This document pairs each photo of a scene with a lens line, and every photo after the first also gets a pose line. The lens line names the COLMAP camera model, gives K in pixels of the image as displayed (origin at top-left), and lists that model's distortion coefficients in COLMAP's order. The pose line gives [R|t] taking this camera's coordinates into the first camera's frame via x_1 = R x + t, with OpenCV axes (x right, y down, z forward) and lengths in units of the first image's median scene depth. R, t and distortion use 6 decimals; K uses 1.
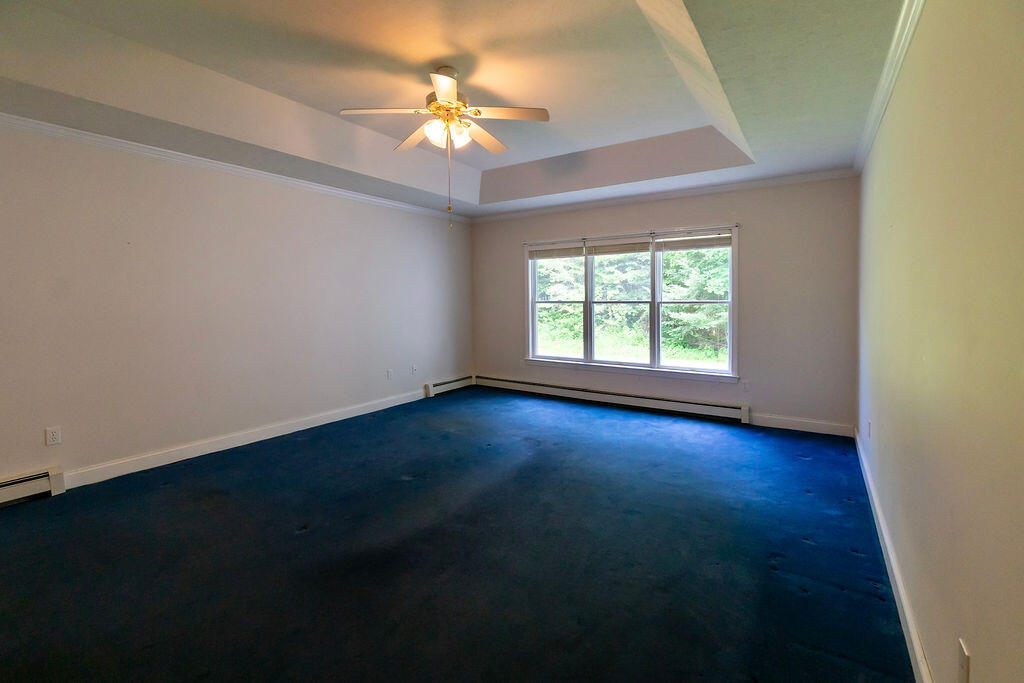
lens RADIAL K [[438.5, 0, 513.3], [0, 438.5, 339.9], [0, 0, 1]] dist [-0.003501, 0.000463]
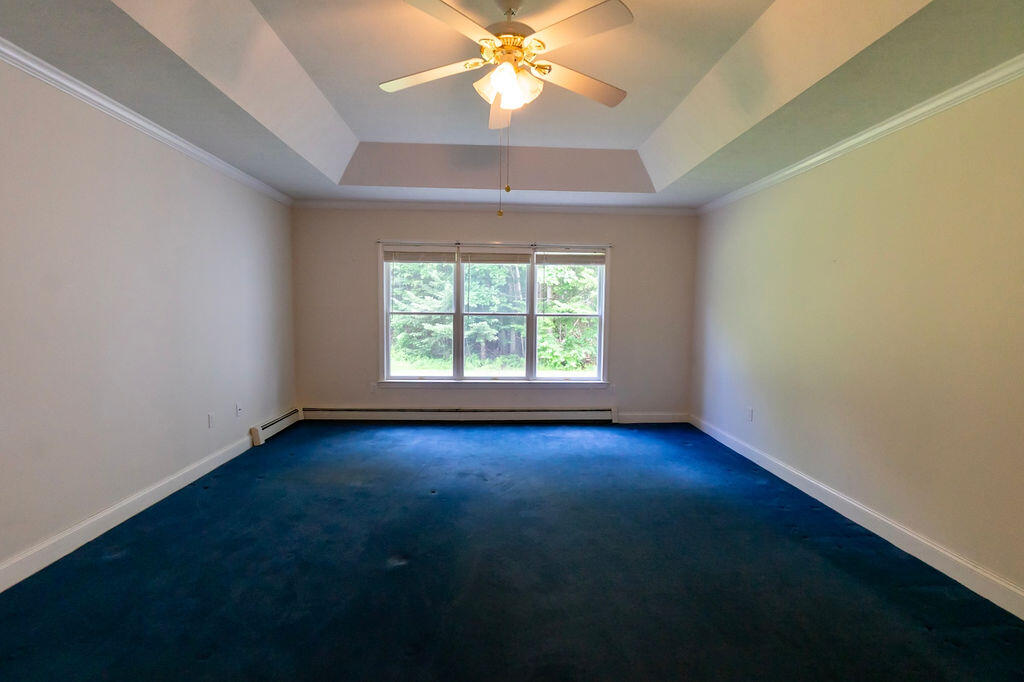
lens RADIAL K [[447.2, 0, 511.8], [0, 447.2, 363.4], [0, 0, 1]] dist [-0.002096, 0.000049]
pose [[0.810954, -0.054965, 0.582523, -0.298362], [0.039584, 0.998451, 0.039104, -0.016133], [-0.583770, -0.008653, 0.811873, 0.185322]]
